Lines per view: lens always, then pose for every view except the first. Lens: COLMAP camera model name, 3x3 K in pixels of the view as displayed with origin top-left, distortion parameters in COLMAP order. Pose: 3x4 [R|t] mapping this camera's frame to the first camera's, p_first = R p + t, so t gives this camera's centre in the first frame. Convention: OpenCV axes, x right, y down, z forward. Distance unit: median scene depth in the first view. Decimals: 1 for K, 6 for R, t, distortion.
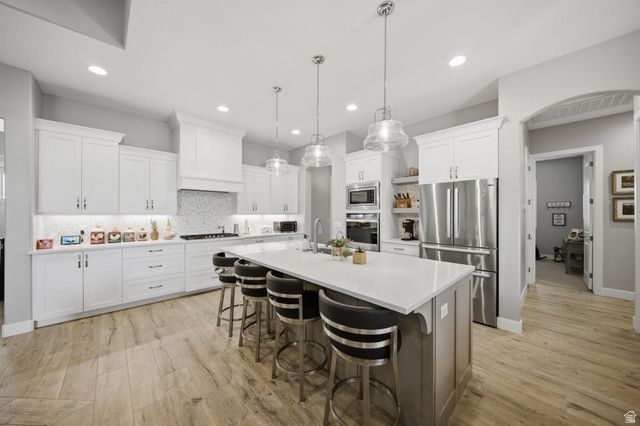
lens RADIAL K [[223.8, 0, 318.8], [0, 223.8, 213.8], [0, 0, 1]] dist [-0.002313, -0.000116]
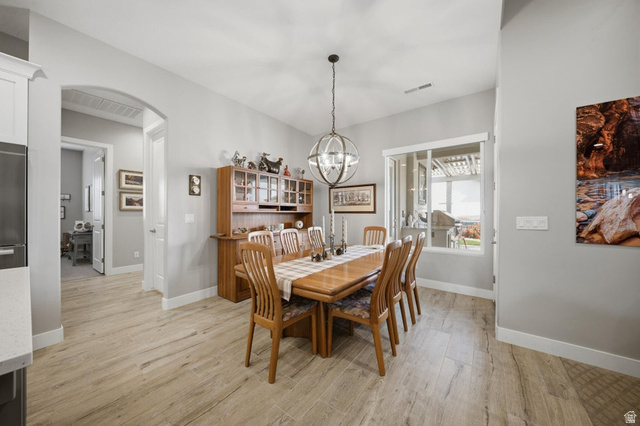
lens RADIAL K [[223.8, 0, 319.1], [0, 223.8, 213.4], [0, 0, 1]] dist [-0.002313, -0.000116]
pose [[-0.159319, -0.007864, 0.987196, -0.046102], [-0.006574, 0.999955, 0.006904, 0.031853], [-0.987205, -0.005390, -0.159363, 0.127254]]
